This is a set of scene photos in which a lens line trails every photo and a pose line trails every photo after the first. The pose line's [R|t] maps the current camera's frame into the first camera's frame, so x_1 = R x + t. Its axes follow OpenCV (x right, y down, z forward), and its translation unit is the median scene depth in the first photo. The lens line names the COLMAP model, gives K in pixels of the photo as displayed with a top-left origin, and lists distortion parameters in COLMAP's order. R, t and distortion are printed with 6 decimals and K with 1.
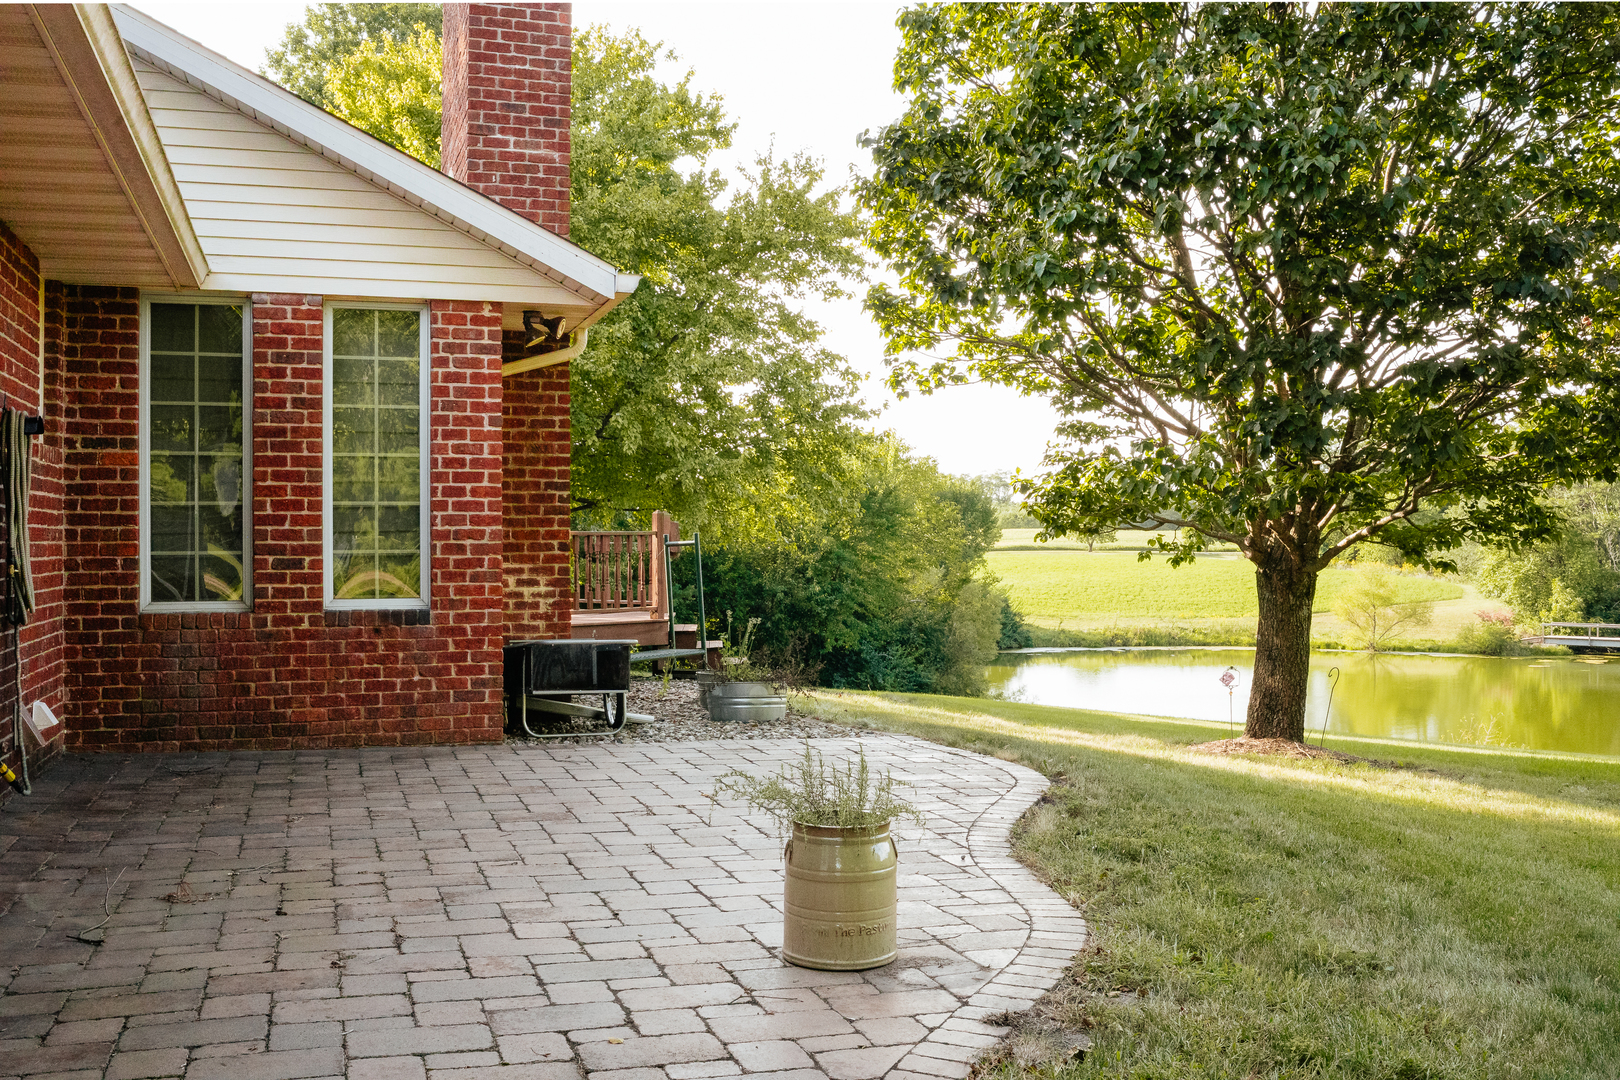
lens RADIAL K [[1616.0, 0, 810.0], [0, 1616.0, 540.0], [0, 0, 1]] dist [-0.008157, -0.002803]
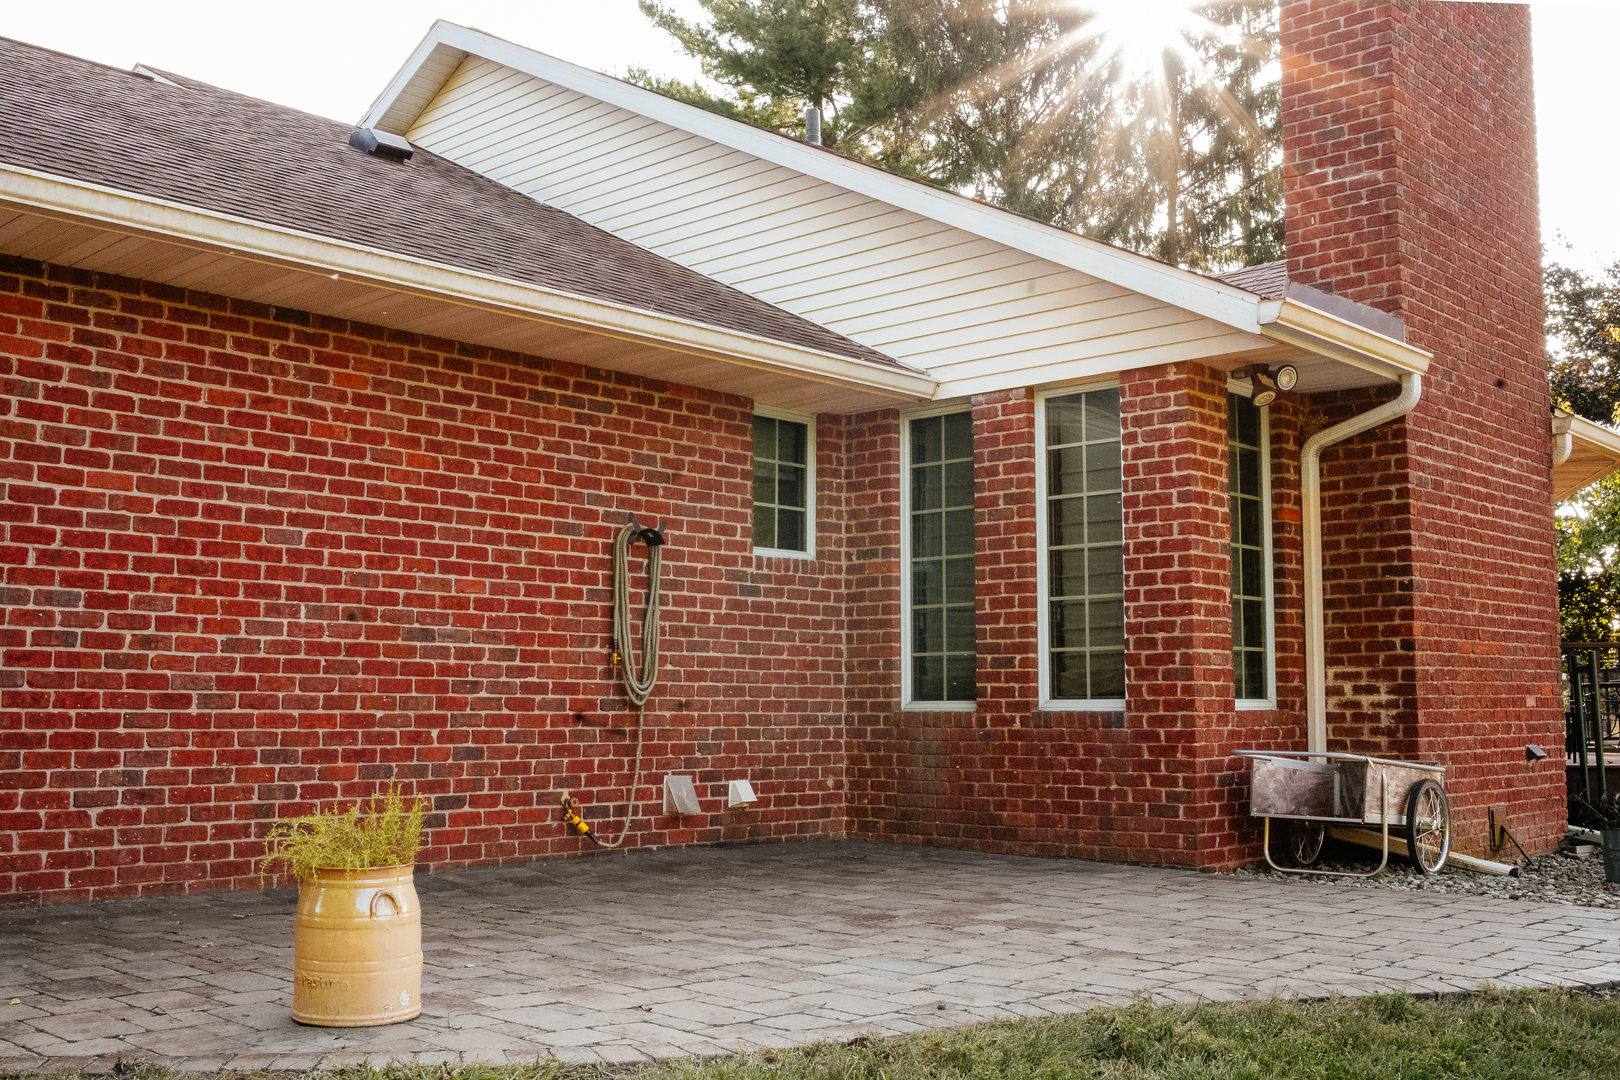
lens RADIAL K [[1684.7, 0, 810.0], [0, 1684.7, 540.0], [0, 0, 1]] dist [-0.002592, 0.004641]
pose [[0.500768, -0.086028, -0.861296, 0.492649], [-0.000682, 0.995009, -0.099780, 0.041725], [0.865581, 0.050553, 0.498210, 0.372320]]
